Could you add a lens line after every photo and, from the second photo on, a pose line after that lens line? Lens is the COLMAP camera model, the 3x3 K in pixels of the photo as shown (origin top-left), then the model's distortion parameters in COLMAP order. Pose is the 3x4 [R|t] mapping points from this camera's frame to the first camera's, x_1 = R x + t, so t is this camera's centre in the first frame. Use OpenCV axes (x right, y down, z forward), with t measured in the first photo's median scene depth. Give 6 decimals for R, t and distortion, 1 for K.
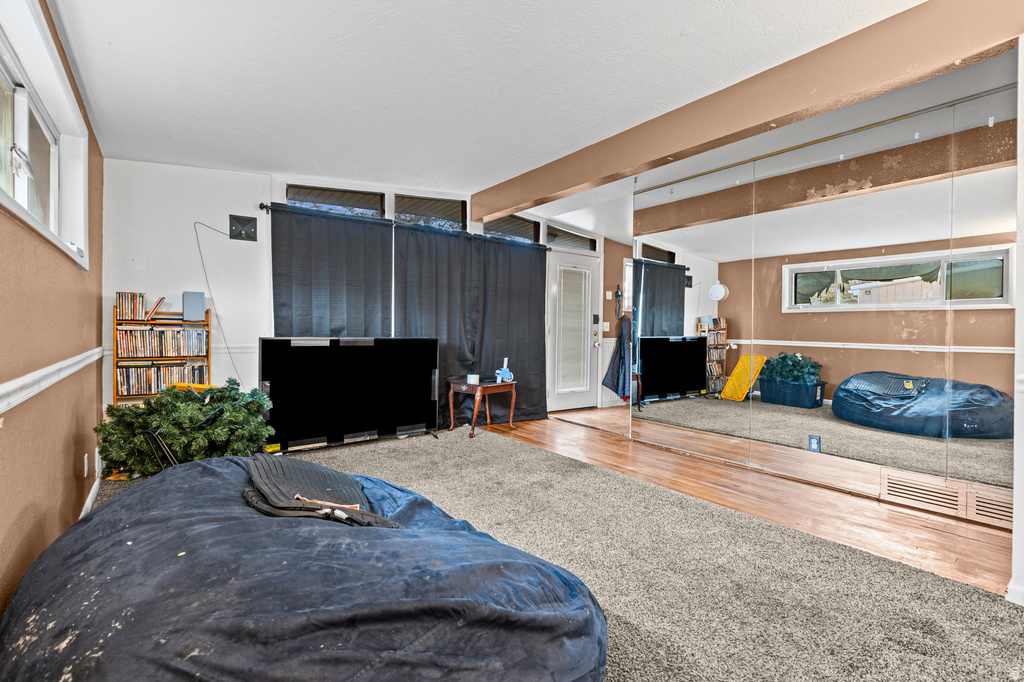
lens RADIAL K [[467.9, 0, 508.5], [0, 467.9, 330.9], [0, 0, 1]] dist [0.000769, -0.001716]
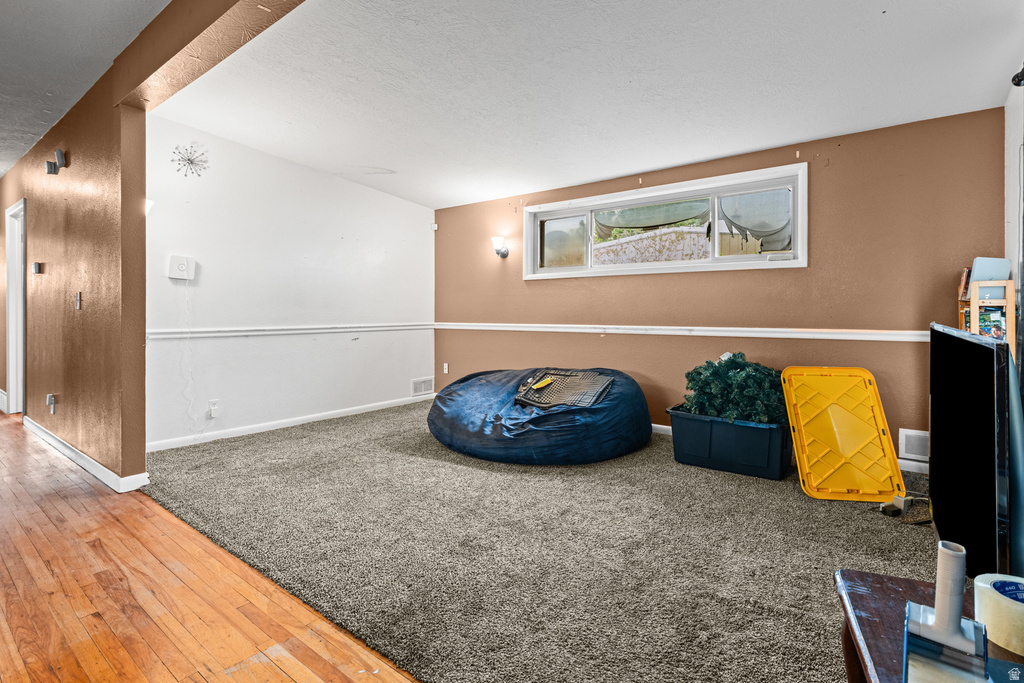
lens RADIAL K [[502.4, 0, 525.9], [0, 502.4, 309.8], [0, 0, 1]] dist [0.003409, 0.000216]
pose [[-0.962081, -0.009486, -0.272599, 0.142157], [-0.009893, 0.999951, 0.000118, 0.000612], [0.272585, 0.002811, -0.962128, 1.201245]]
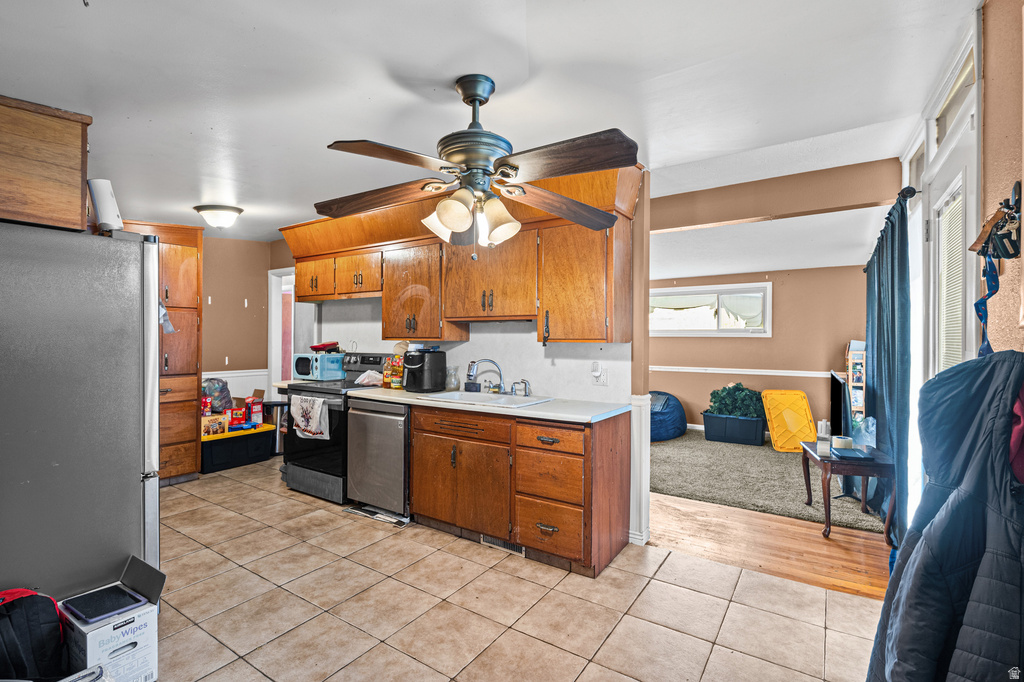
lens RADIAL K [[467.9, 0, 512.0], [0, 467.9, 341.1], [0, 0, 1]] dist [0.000769, -0.001716]
pose [[-0.944484, -0.014861, -0.328222, 0.688827], [-0.016422, 0.999863, 0.001982, -0.049978], [0.328148, 0.007262, -0.944599, 1.622180]]
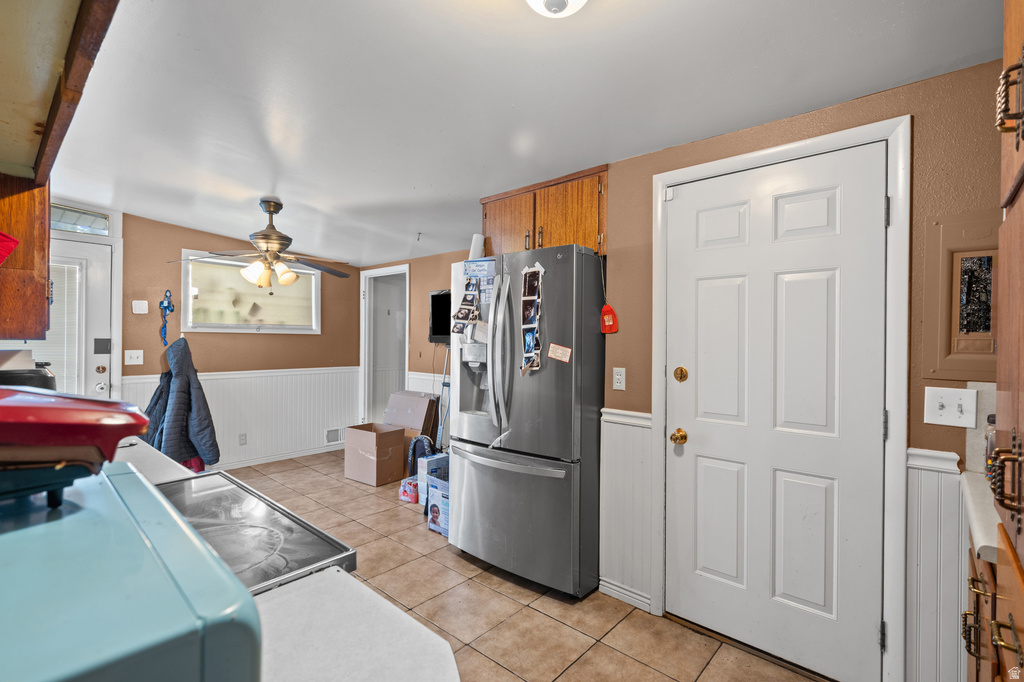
lens RADIAL K [[467.9, 0, 508.9], [0, 467.9, 338.4], [0, 0, 1]] dist [0.000769, -0.001716]
pose [[0.977809, -0.002712, 0.209482, 0.815317], [0.002749, 0.999996, 0.000111, -0.047253], [-0.209481, 0.000467, 0.977813, 0.412866]]
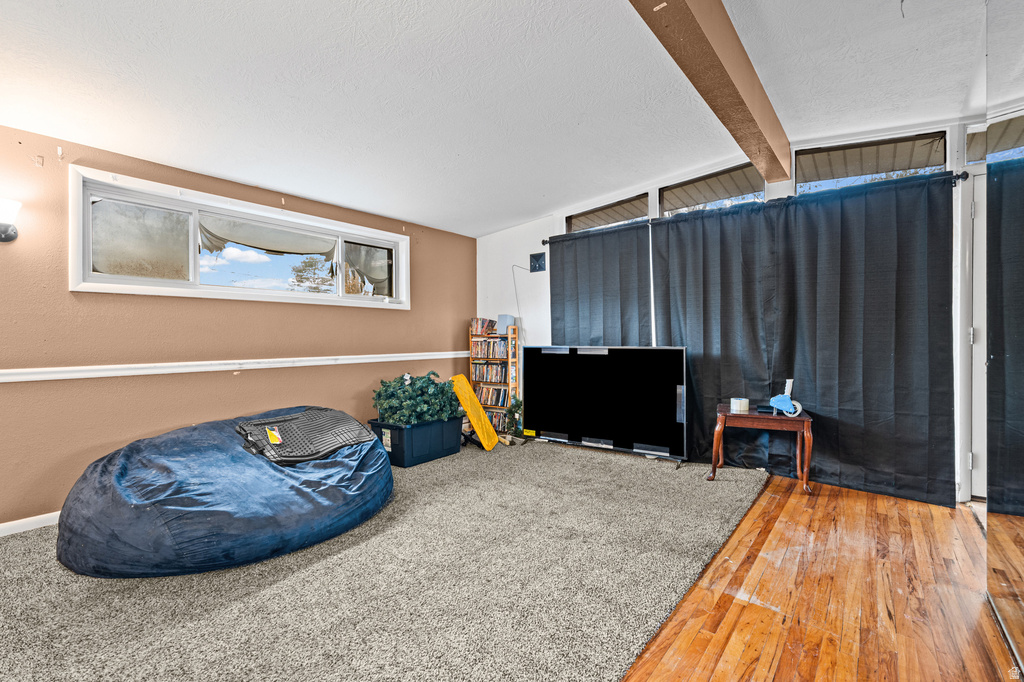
lens RADIAL K [[467.9, 0, 507.4], [0, 467.9, 341.1], [0, 0, 1]] dist [0.000769, -0.001716]
pose [[0.258165, -0.008148, -0.966067, 0.573912], [0.006875, 0.999955, -0.006596, 0.007178], [0.966076, -0.004939, 0.258209, 0.497188]]
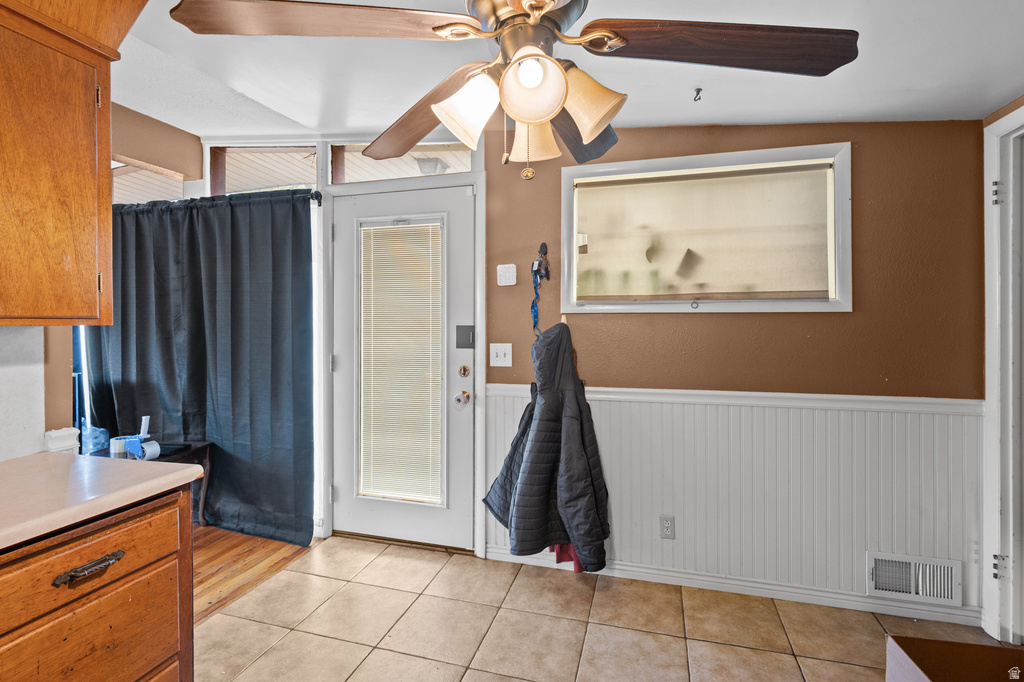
lens RADIAL K [[467.9, 0, 534.9], [0, 467.9, 325.7], [0, 0, 1]] dist [0.000769, -0.001716]
pose [[0.613821, -0.010329, -0.789377, 0.774336], [0.008610, 0.999943, -0.006390, -0.044195], [0.789398, -0.002874, 0.613875, 1.124309]]
